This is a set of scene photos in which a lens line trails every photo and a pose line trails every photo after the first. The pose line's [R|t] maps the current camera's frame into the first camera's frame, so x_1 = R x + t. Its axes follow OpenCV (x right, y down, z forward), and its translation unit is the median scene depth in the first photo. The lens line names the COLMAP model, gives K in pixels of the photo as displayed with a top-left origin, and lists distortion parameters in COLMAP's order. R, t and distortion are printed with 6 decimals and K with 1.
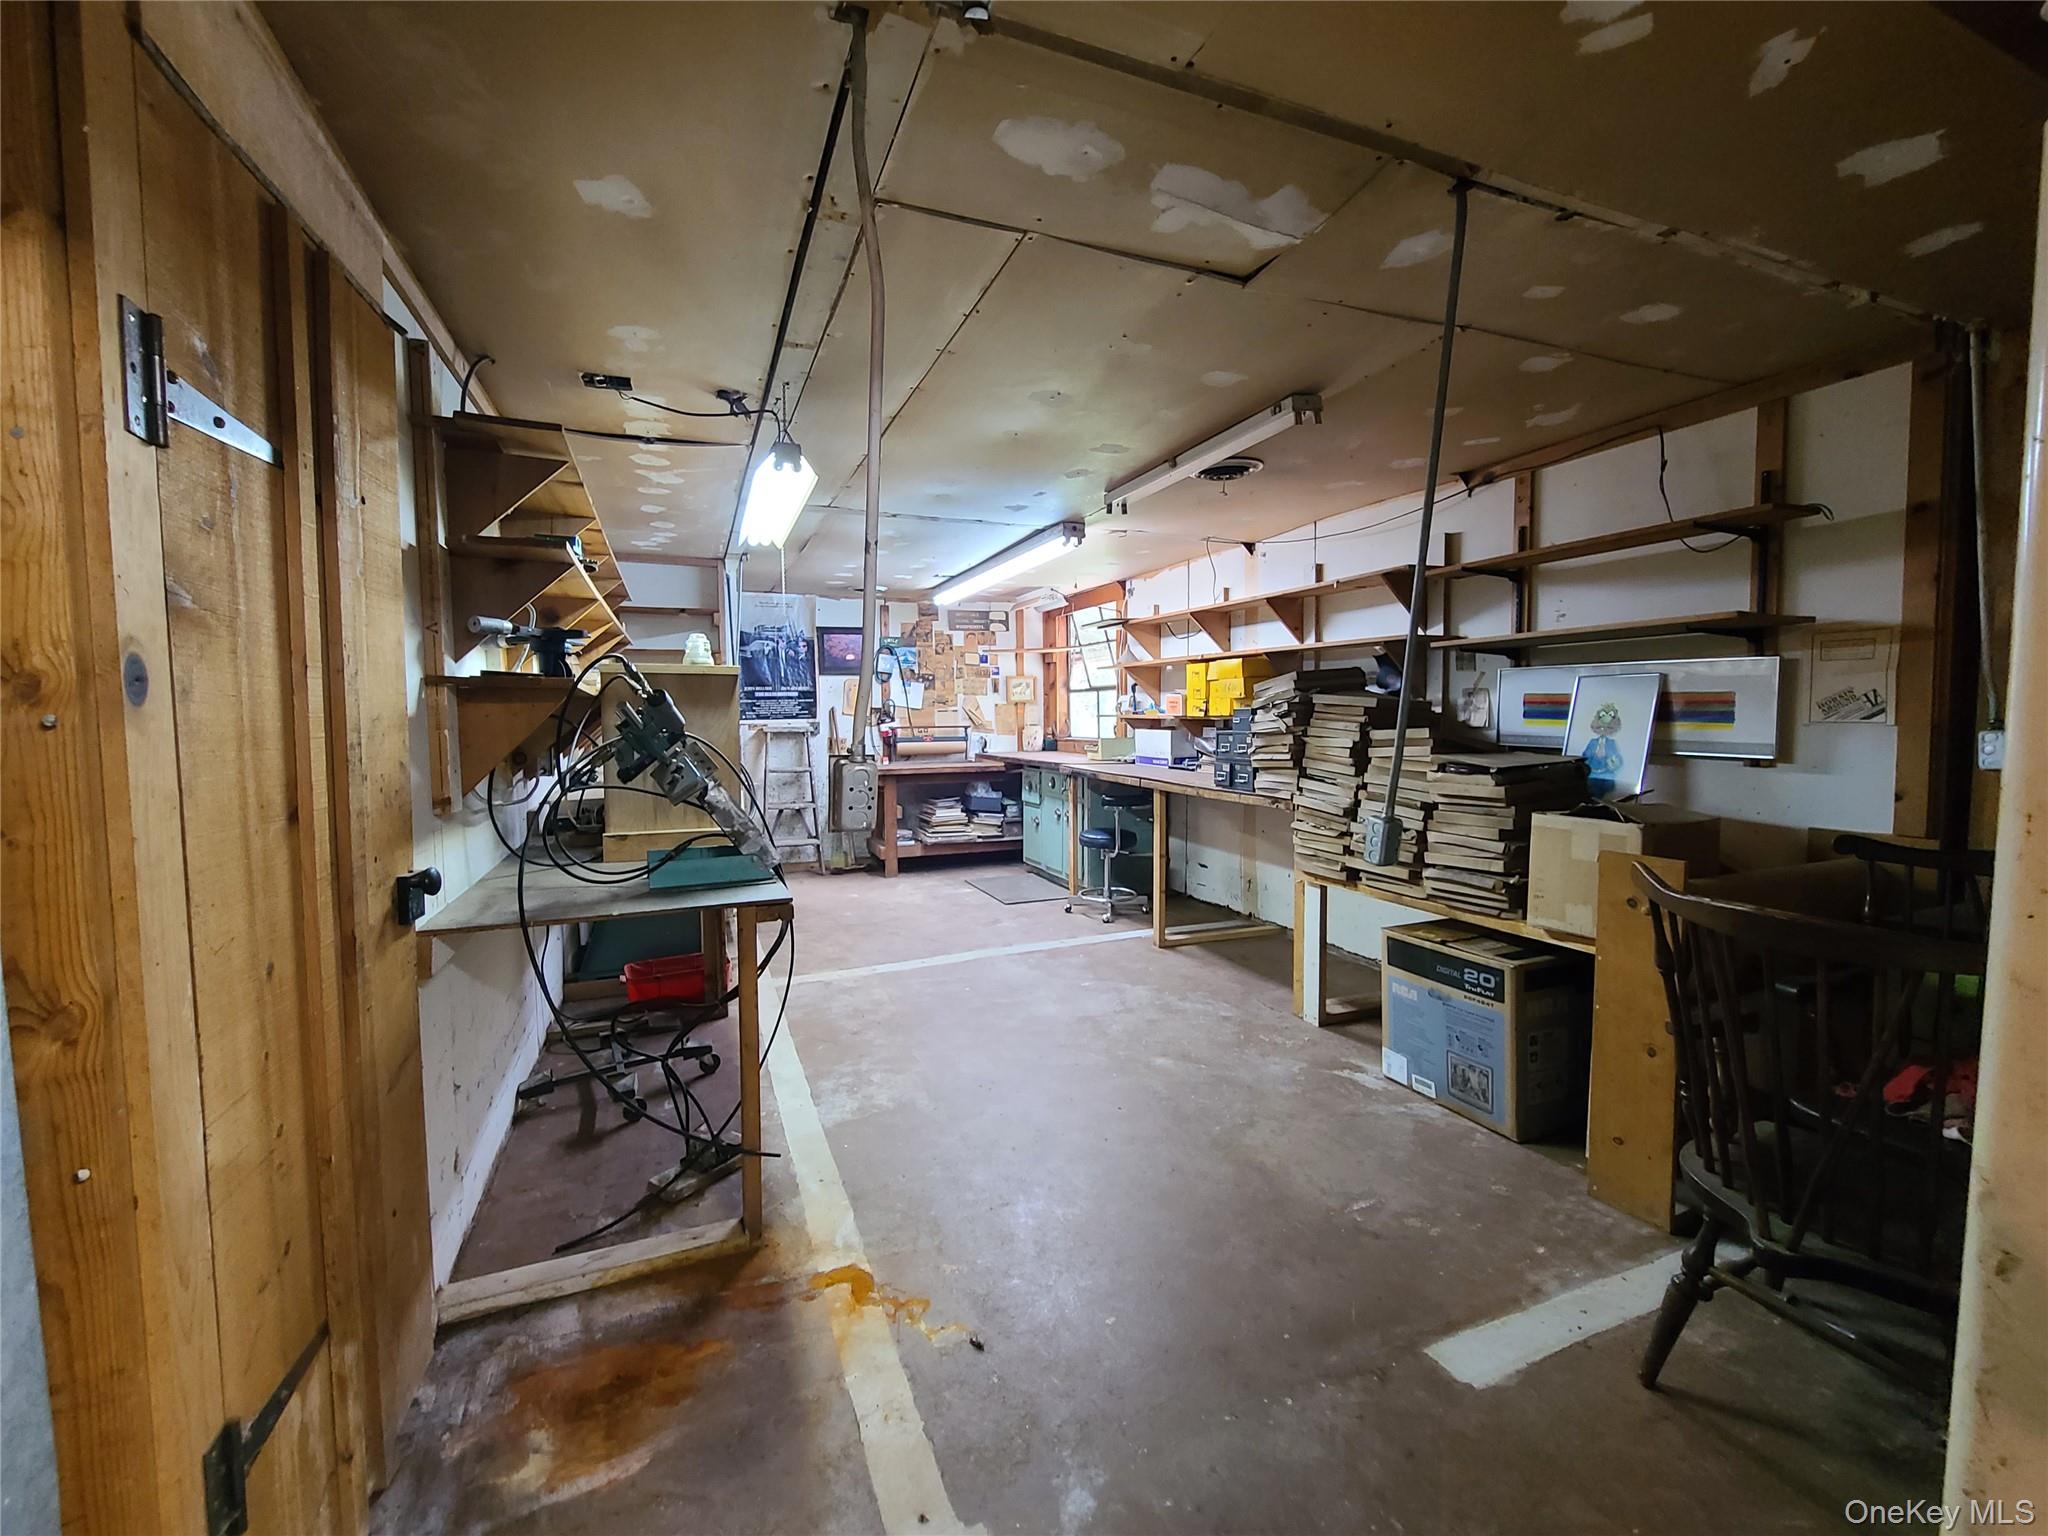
lens RADIAL K [[843.9, 0, 1026.6], [0, 843.9, 764.6], [0, 0, 1]] dist [0.000652, -0.000687]
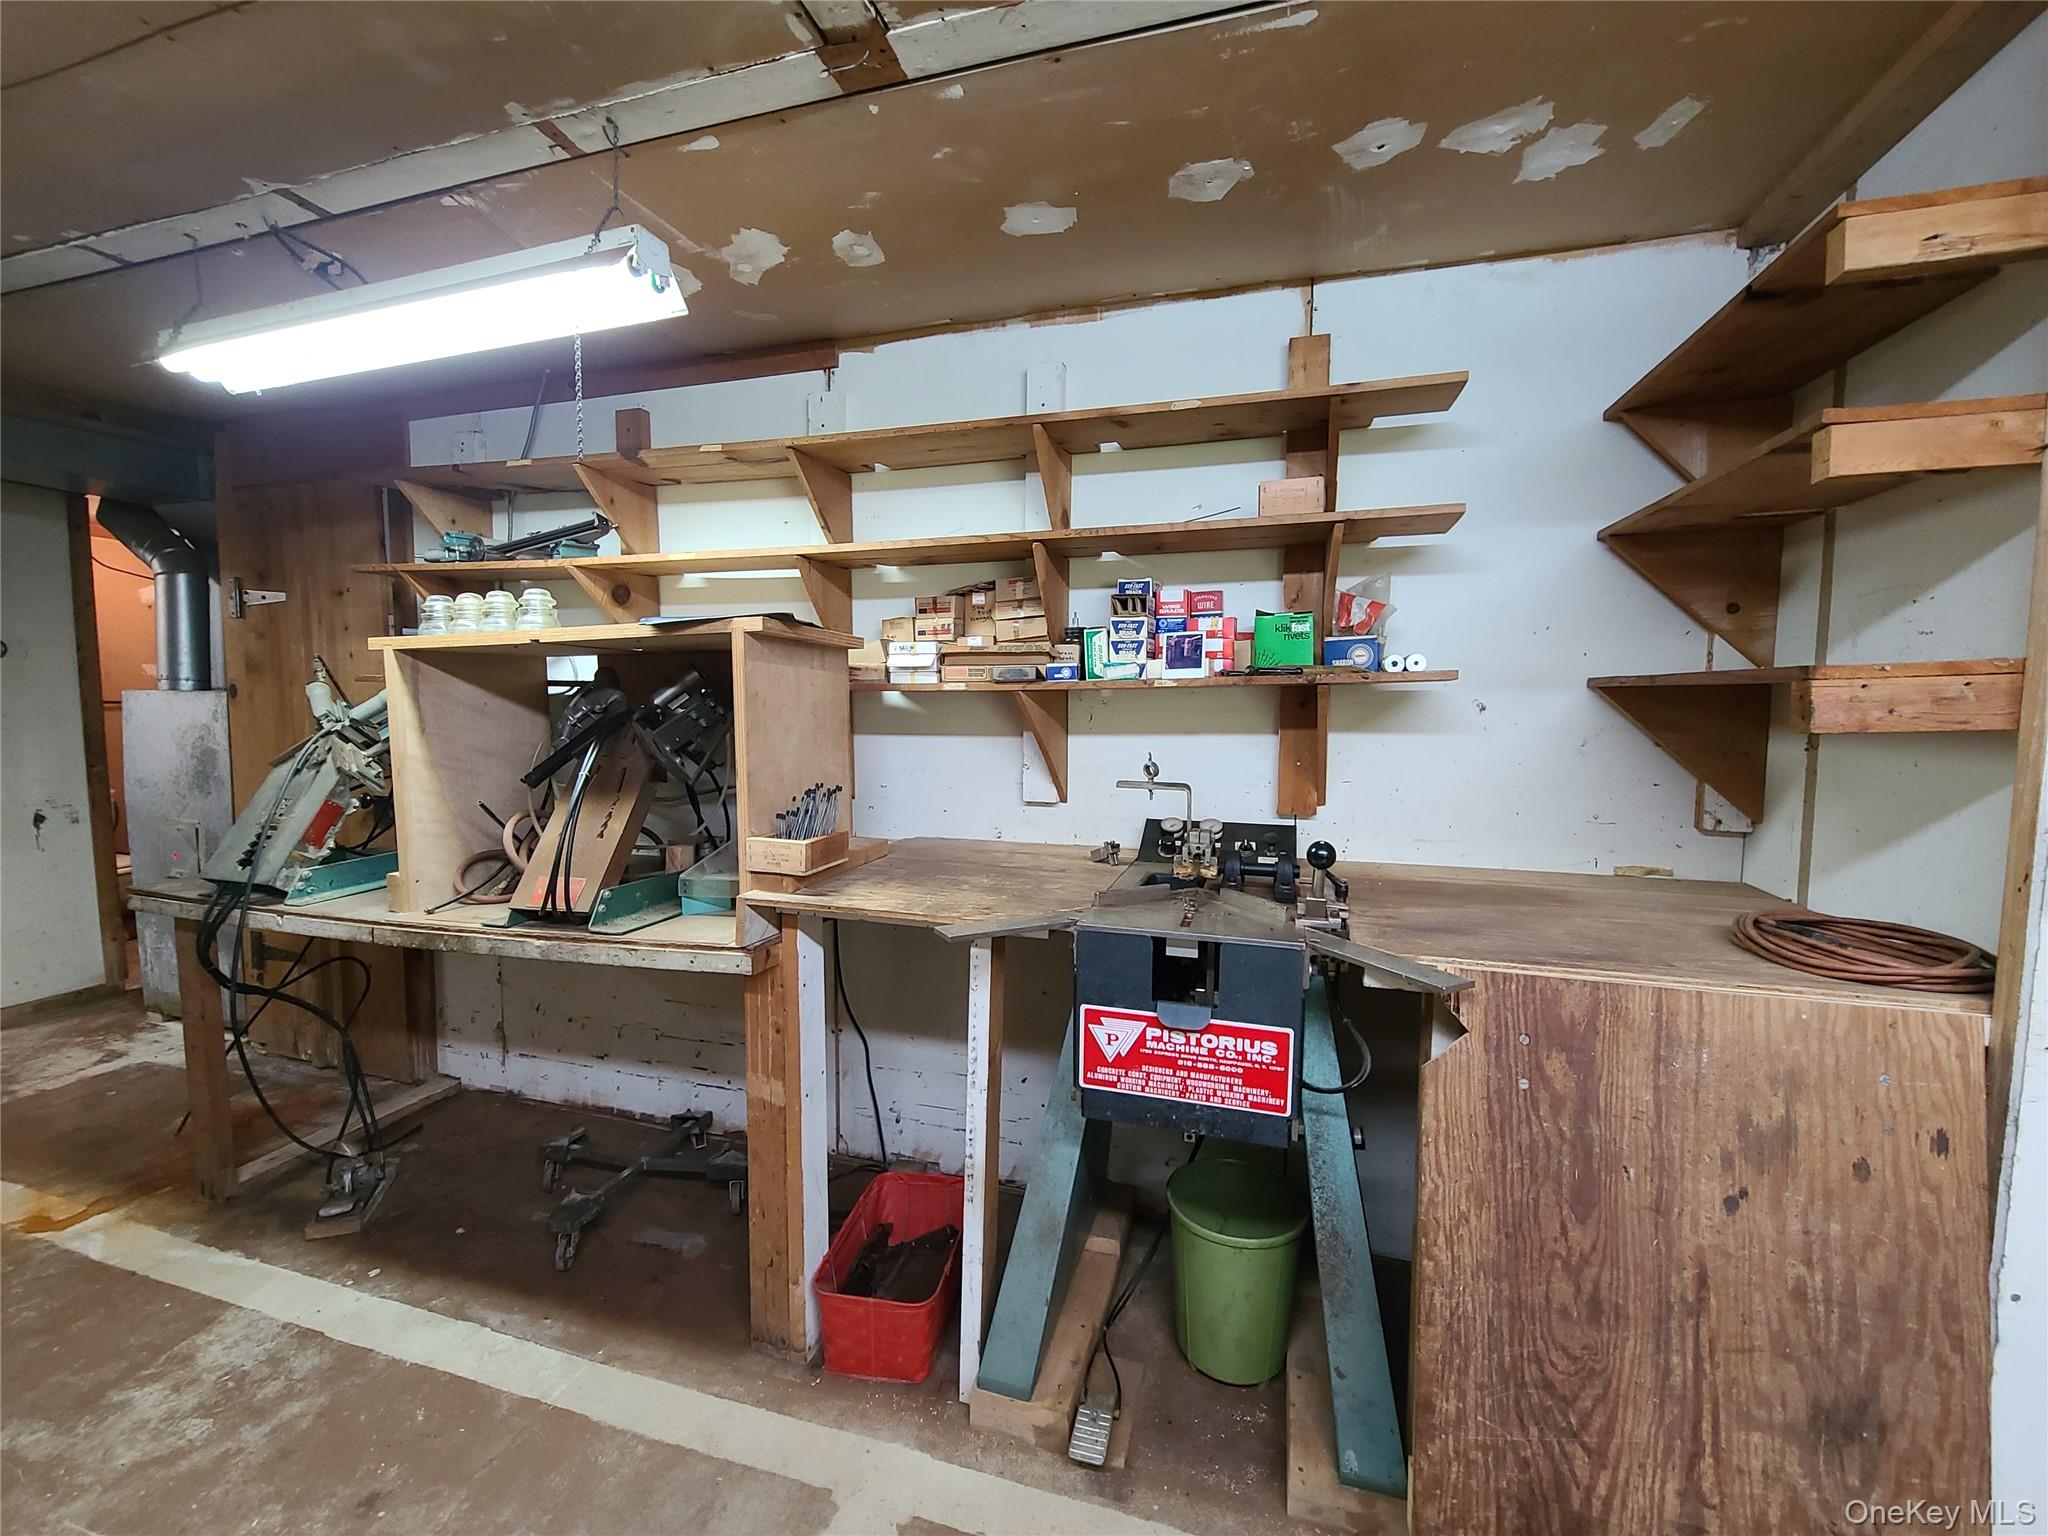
lens RADIAL K [[843.9, 0, 1008.1], [0, 843.9, 761.1], [0, 0, 1]] dist [0.000652, -0.000687]
pose [[-0.632937, 0.055491, -0.772212, -0.051983], [-0.048984, 0.992559, 0.111475, -0.045860], [0.772652, 0.108383, -0.625510, 0.725390]]
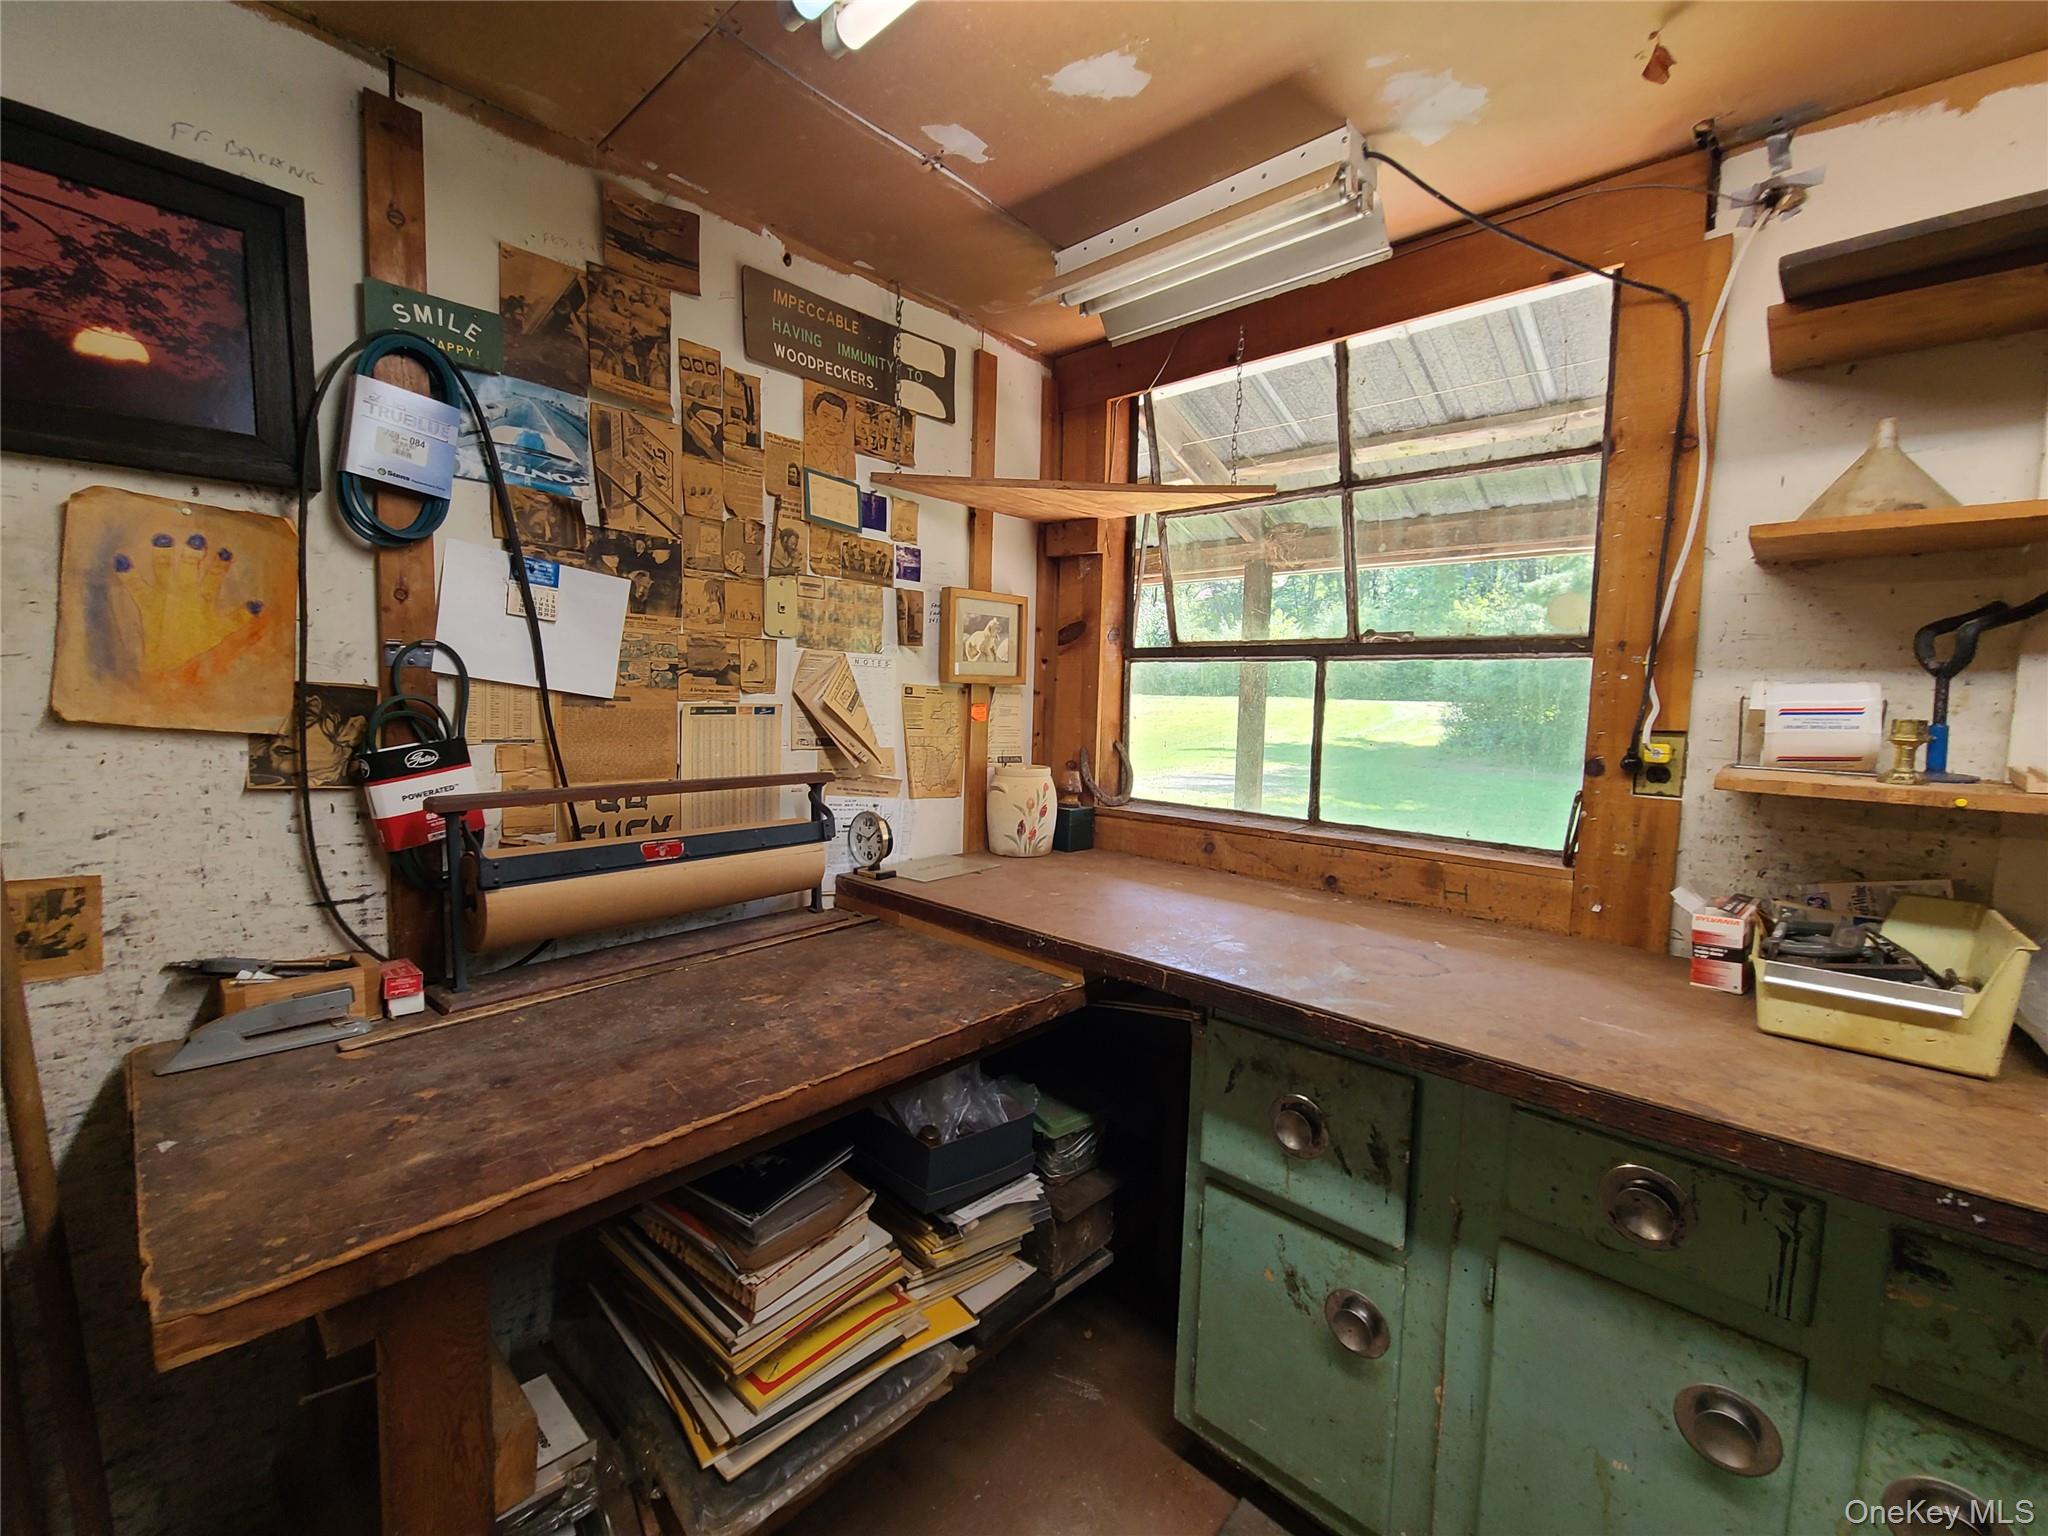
lens RADIAL K [[843.9, 0, 1025.0], [0, 843.9, 763.1], [0, 0, 1]] dist [0.000652, -0.000687]
pose [[0.904856, -0.003150, 0.425705, -0.128892], [-0.006391, 0.999759, 0.020984, -0.058432], [-0.425669, -0.021708, 0.904619, 0.811429]]
